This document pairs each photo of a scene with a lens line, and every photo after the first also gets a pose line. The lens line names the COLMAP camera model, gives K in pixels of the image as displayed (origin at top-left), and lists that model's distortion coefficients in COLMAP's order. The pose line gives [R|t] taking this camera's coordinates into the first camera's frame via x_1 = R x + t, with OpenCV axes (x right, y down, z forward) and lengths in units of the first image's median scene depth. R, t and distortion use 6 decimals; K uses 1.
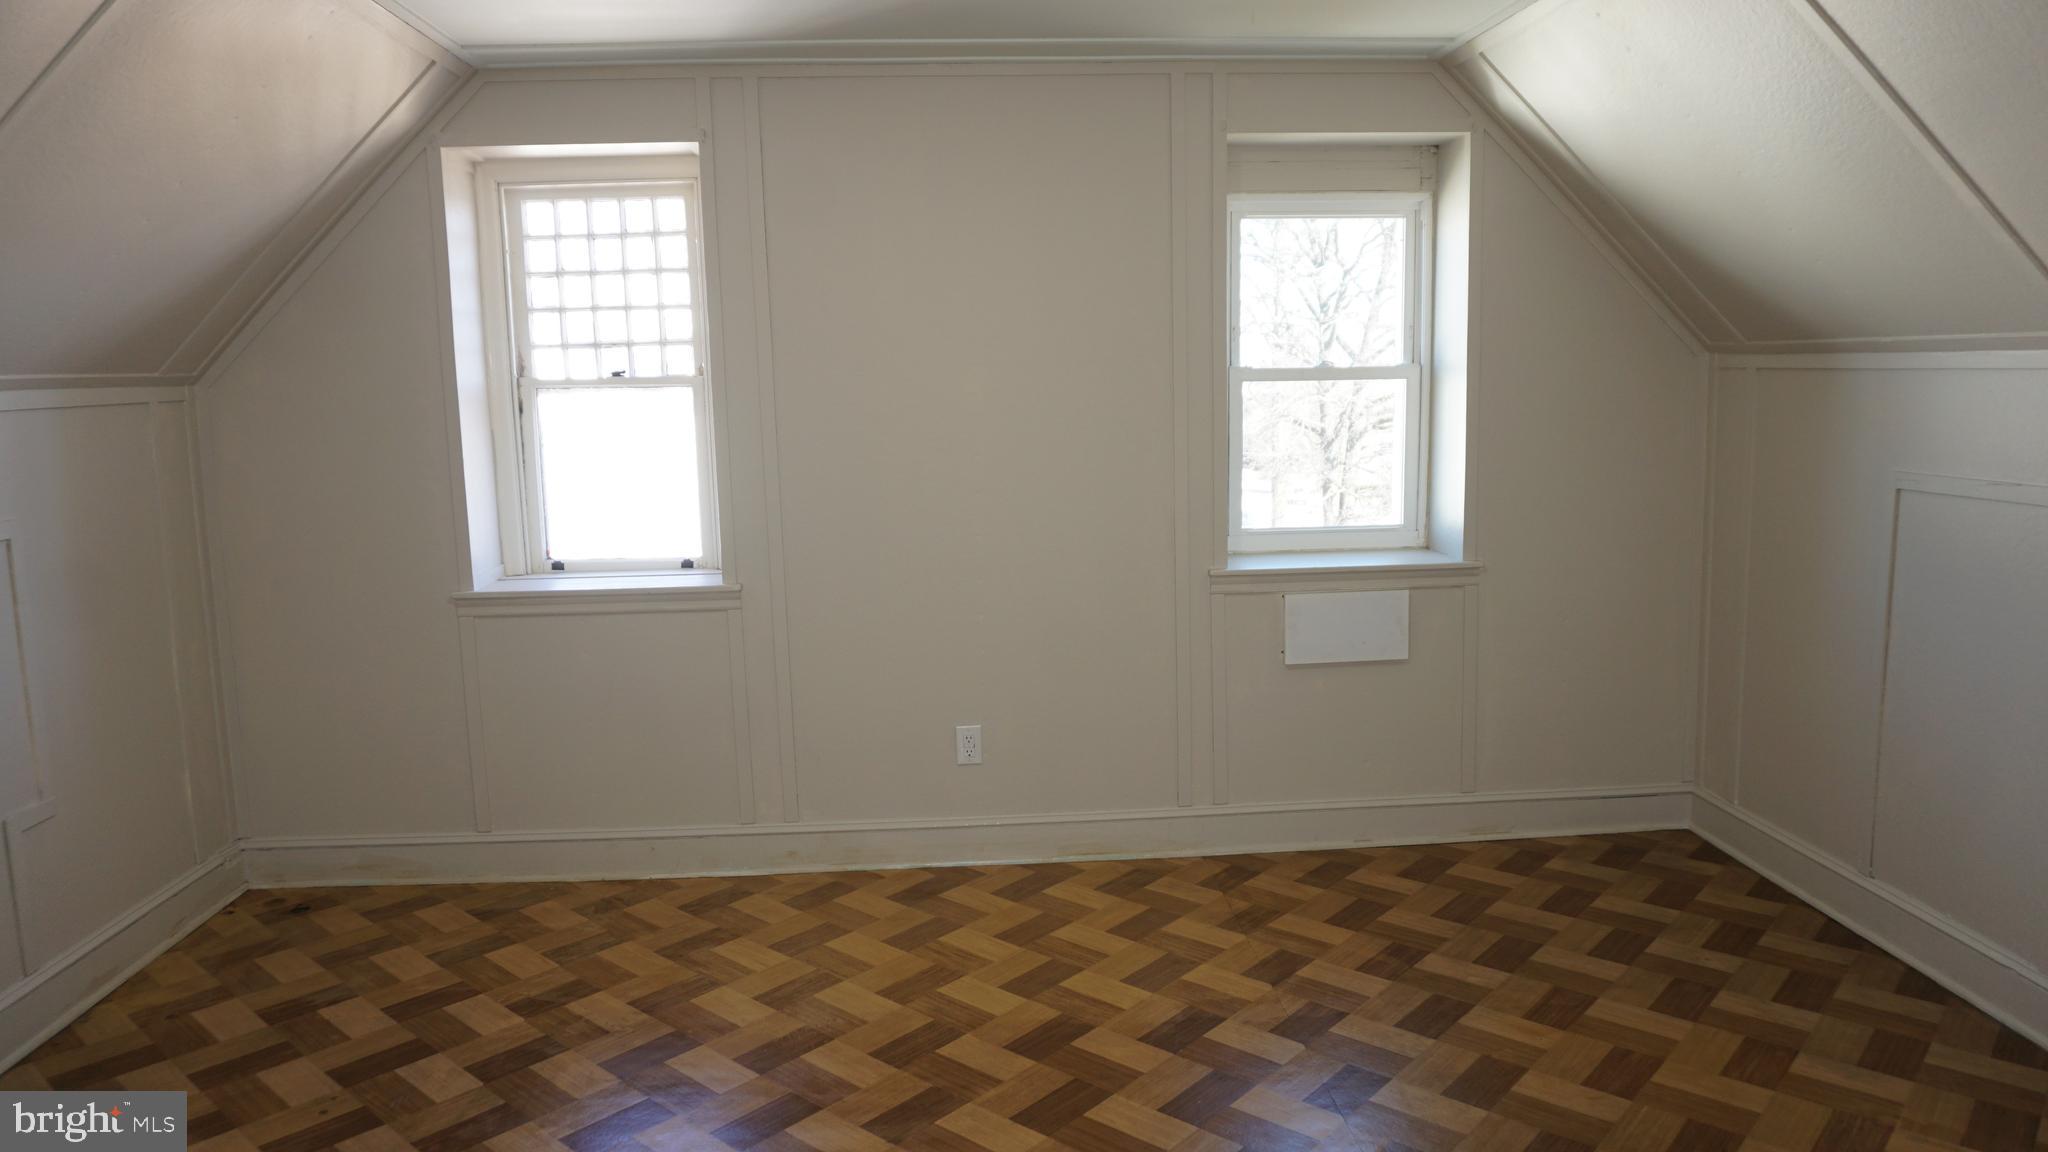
lens RADIAL K [[1370.3, 0, 1092.4], [0, 1370.3, 573.4], [0, 0, 1]] dist [-0.044766, 0.030784]
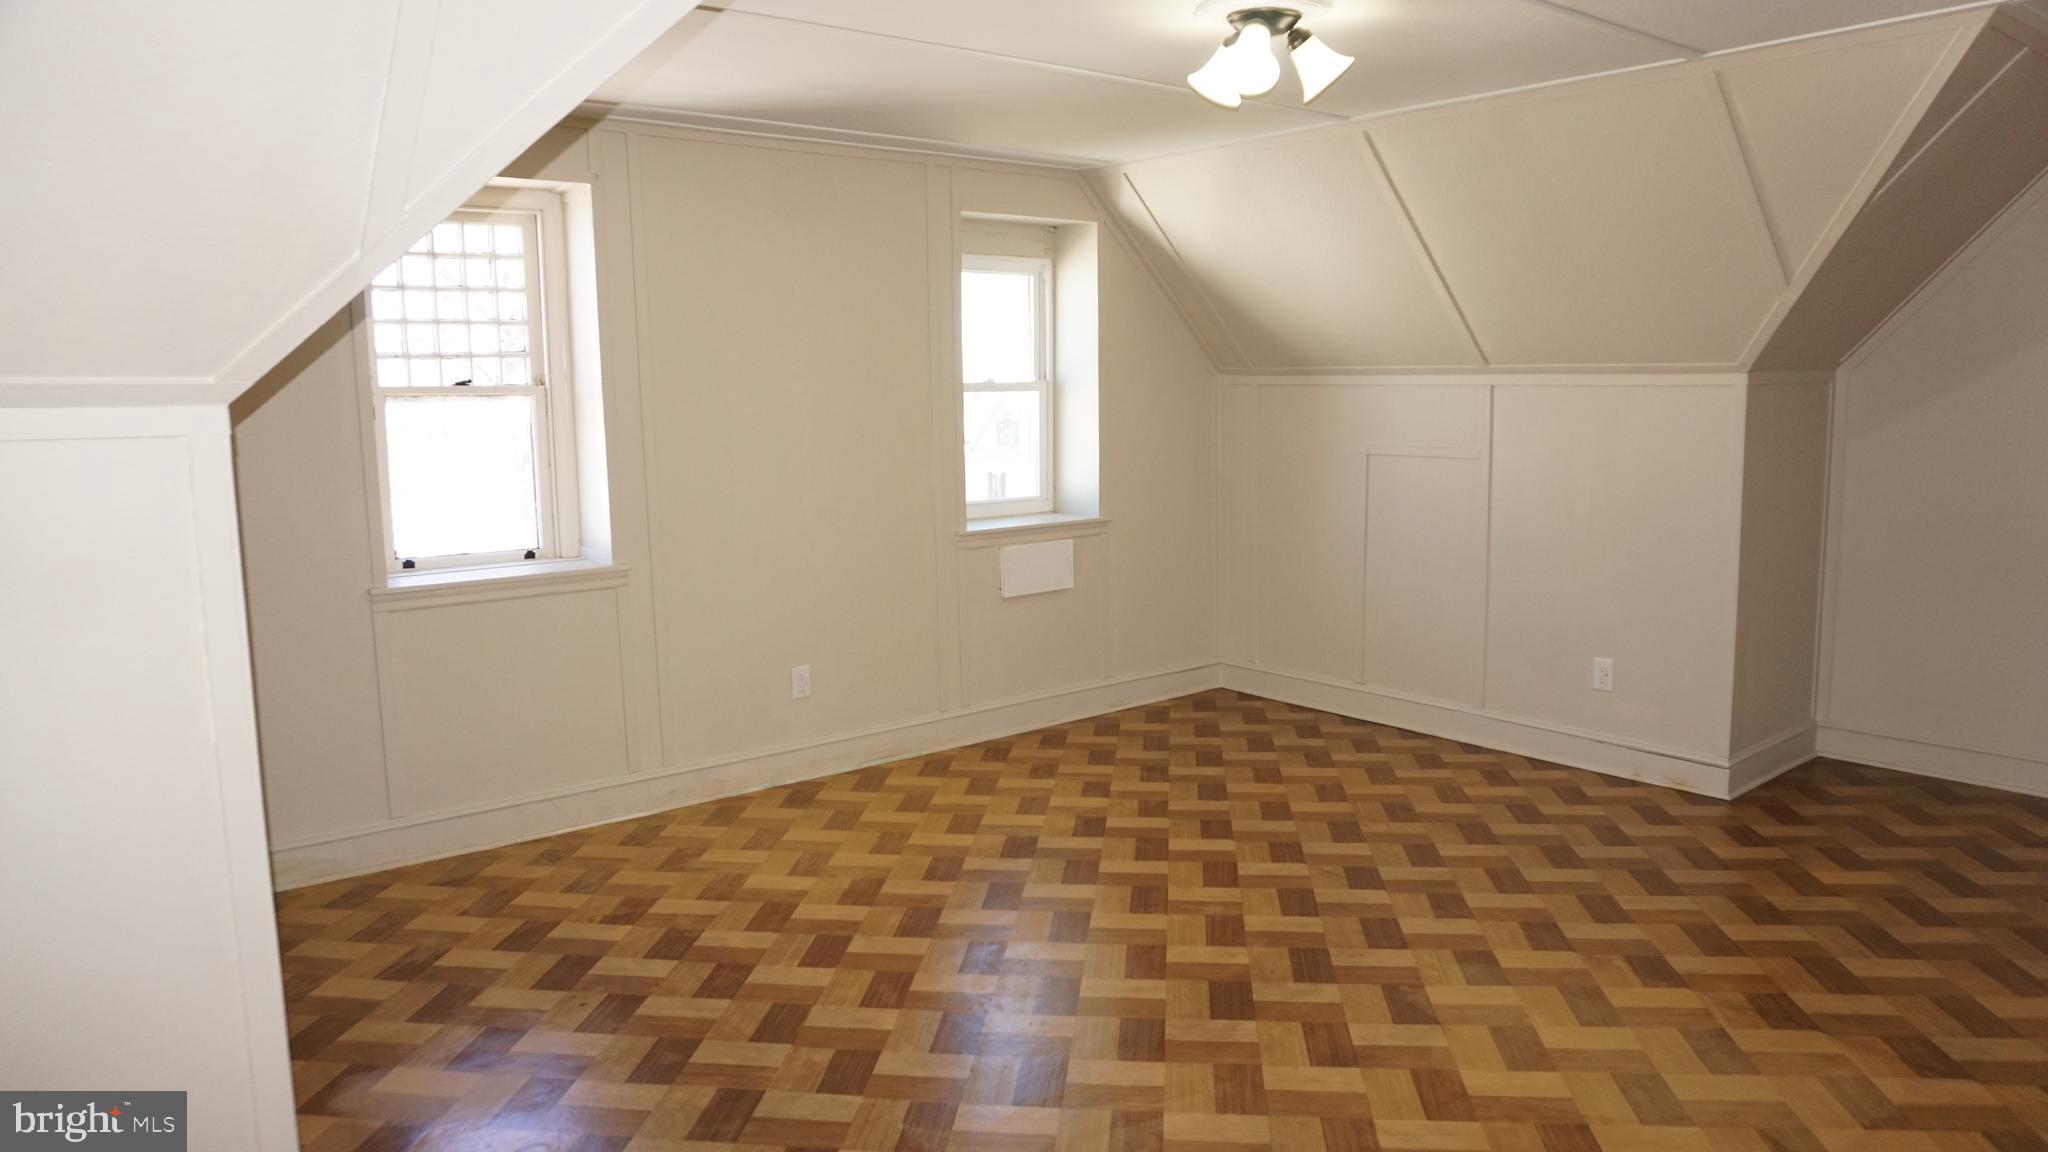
lens RADIAL K [[1370.3, 0, 1020.9], [0, 1370.3, 597.1], [0, 0, 1]] dist [-0.044766, 0.030784]
pose [[0.815344, -0.080586, 0.573341, -0.637590], [0.079868, 0.996454, 0.026477, 0.030894], [-0.573442, 0.024204, 0.818889, -0.139683]]
